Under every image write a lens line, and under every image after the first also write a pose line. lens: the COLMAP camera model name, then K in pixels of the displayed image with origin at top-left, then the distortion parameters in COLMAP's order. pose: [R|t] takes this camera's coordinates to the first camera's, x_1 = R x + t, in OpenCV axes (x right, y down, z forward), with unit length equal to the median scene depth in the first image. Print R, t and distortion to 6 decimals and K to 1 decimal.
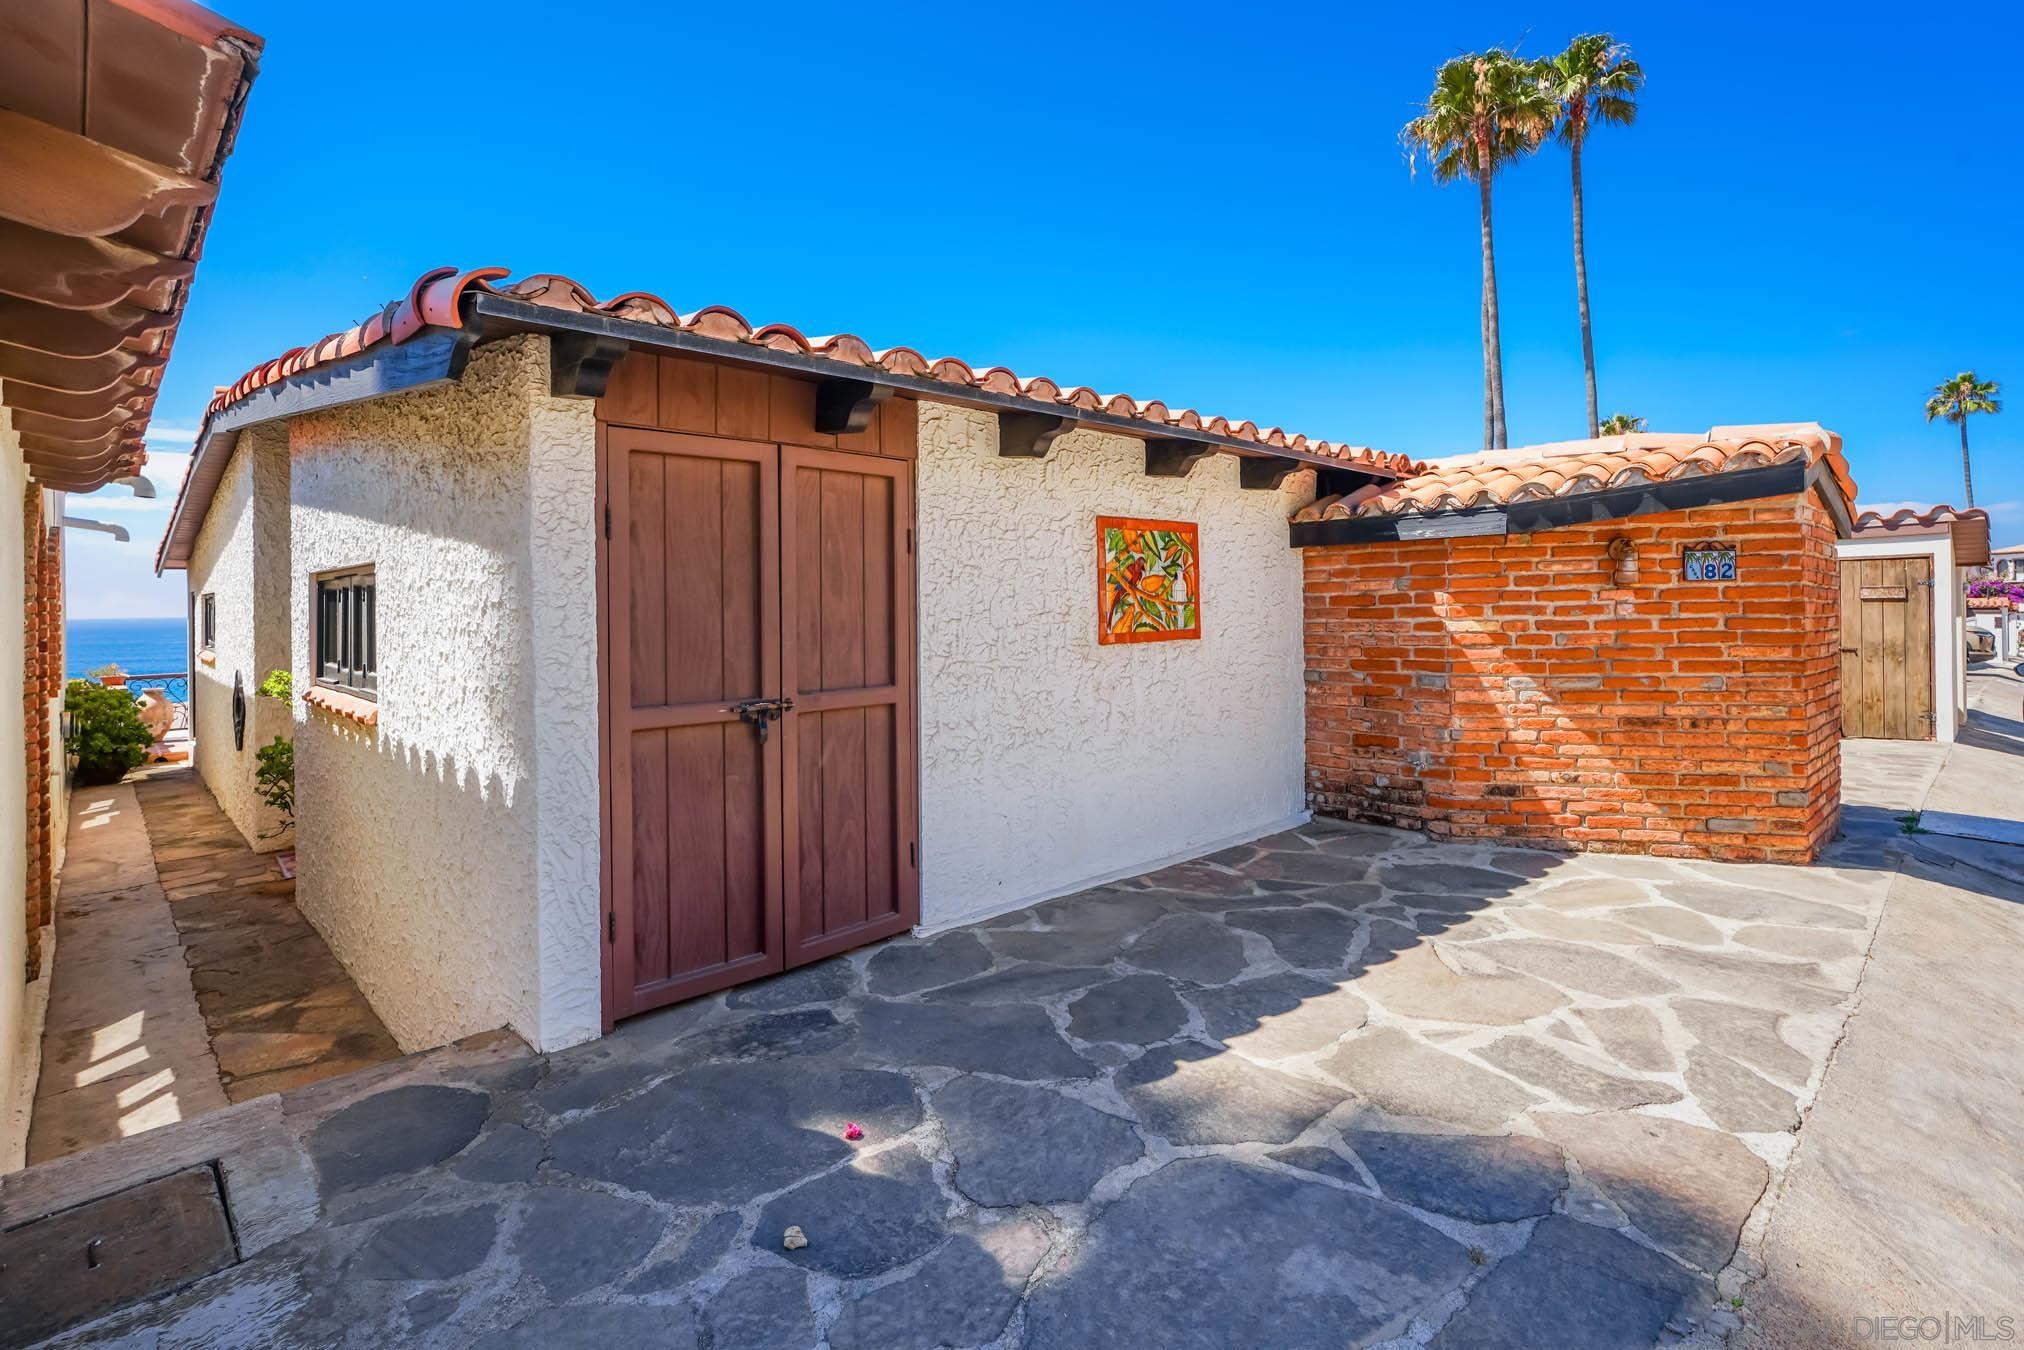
lens RADIAL K [[937.2, 0, 1002.2], [0, 937.2, 625.6], [0, 0, 1]] dist [0.000654, 0.000815]
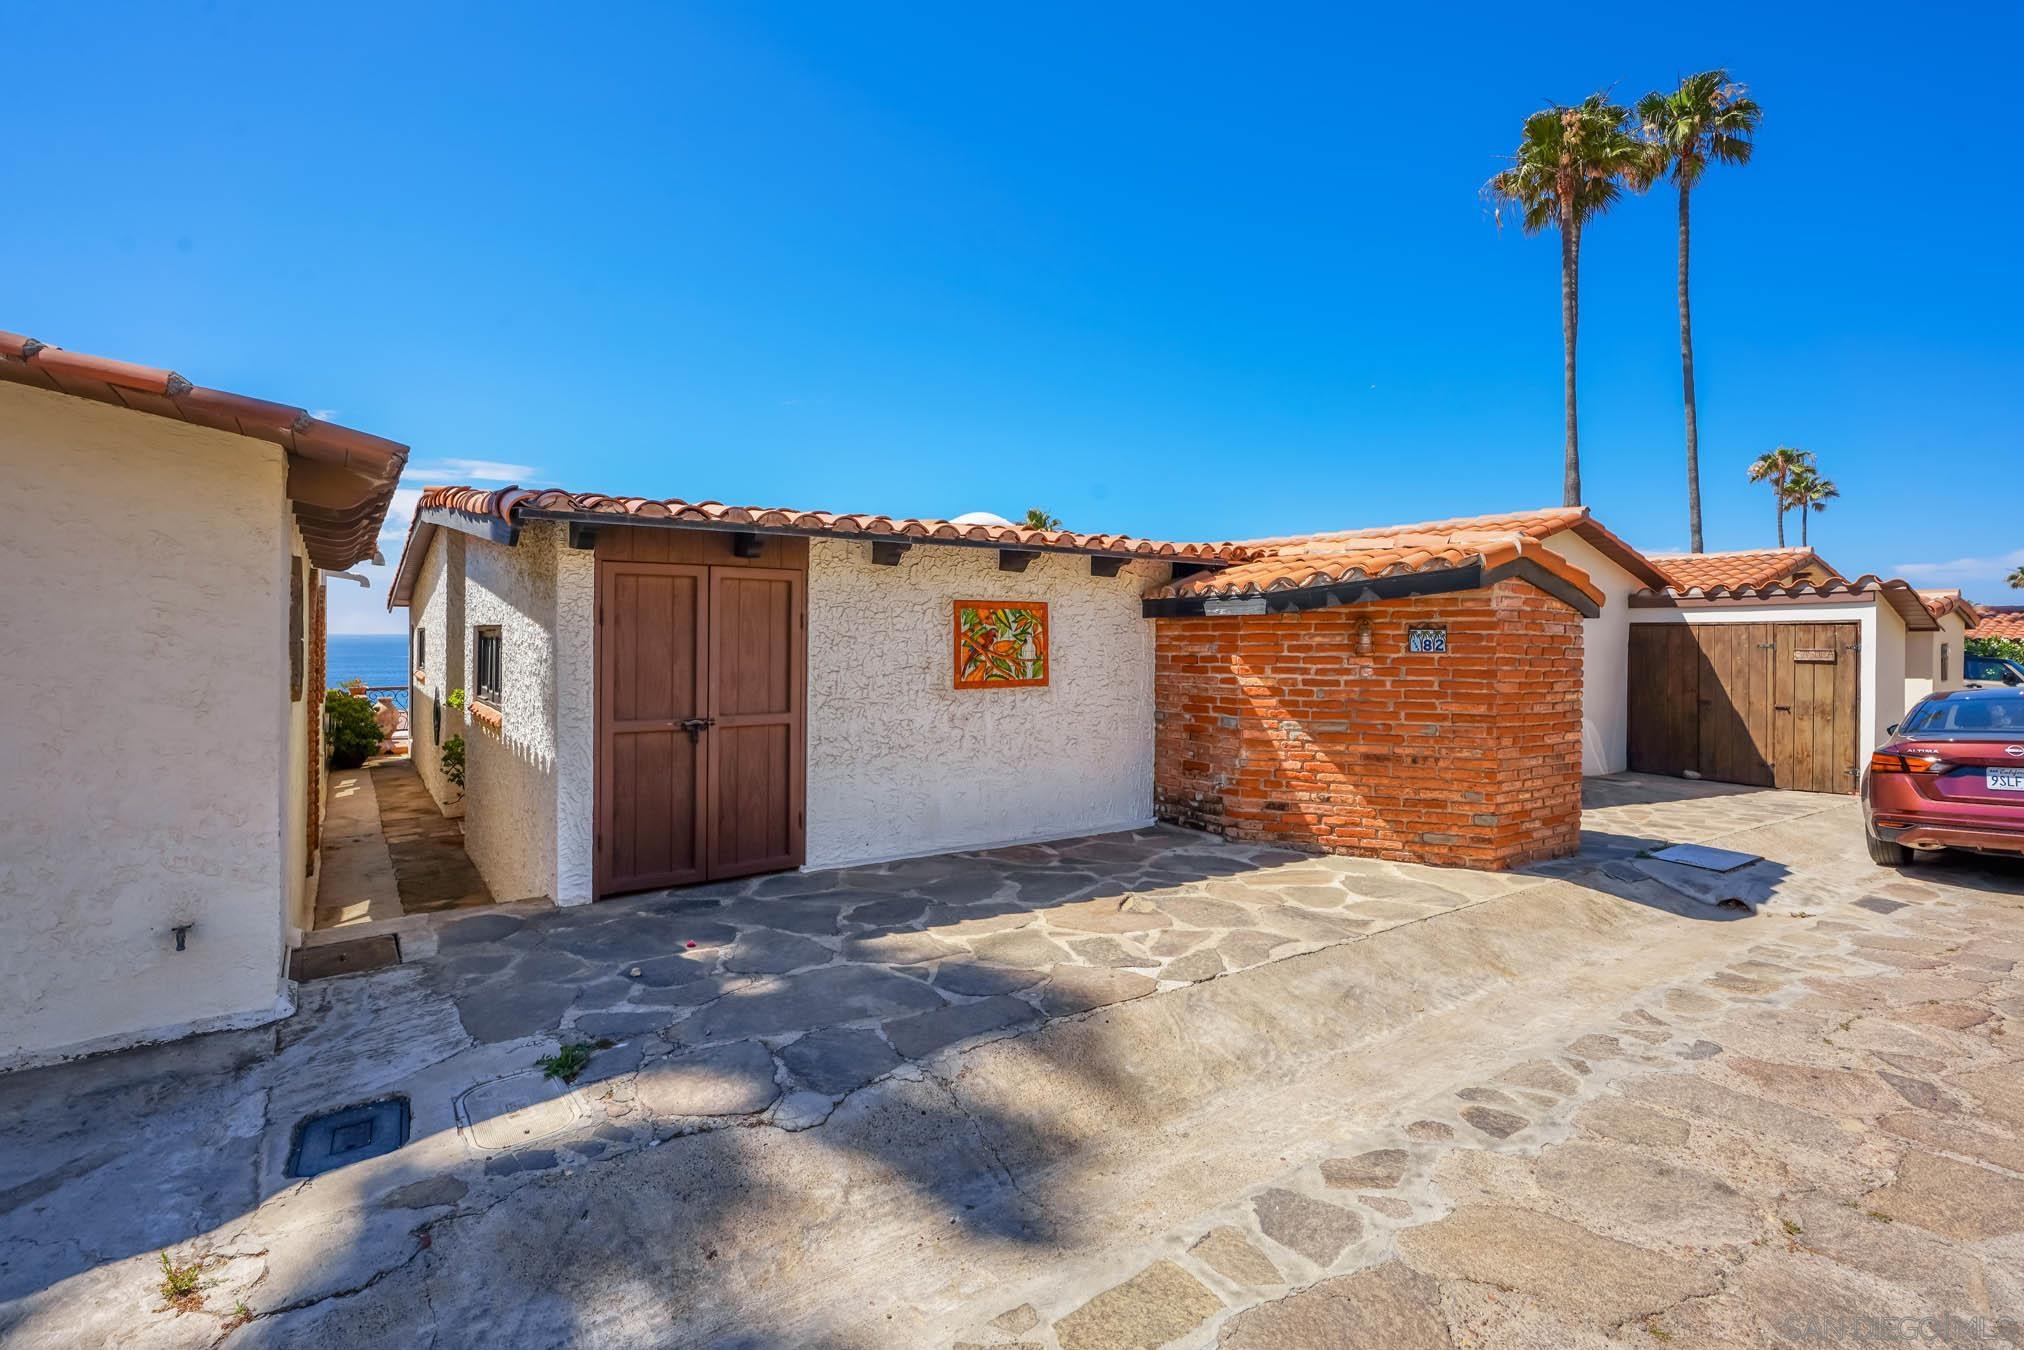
lens RADIAL K [[937.2, 0, 1007.9], [0, 937.2, 660.2], [0, 0, 1]] dist [0.000654, 0.000815]
pose [[0.987960, 0.022578, -0.153055, 0.377946], [-0.021787, 0.999739, 0.006841, -0.033447], [0.153169, -0.003424, 0.988194, -0.393867]]
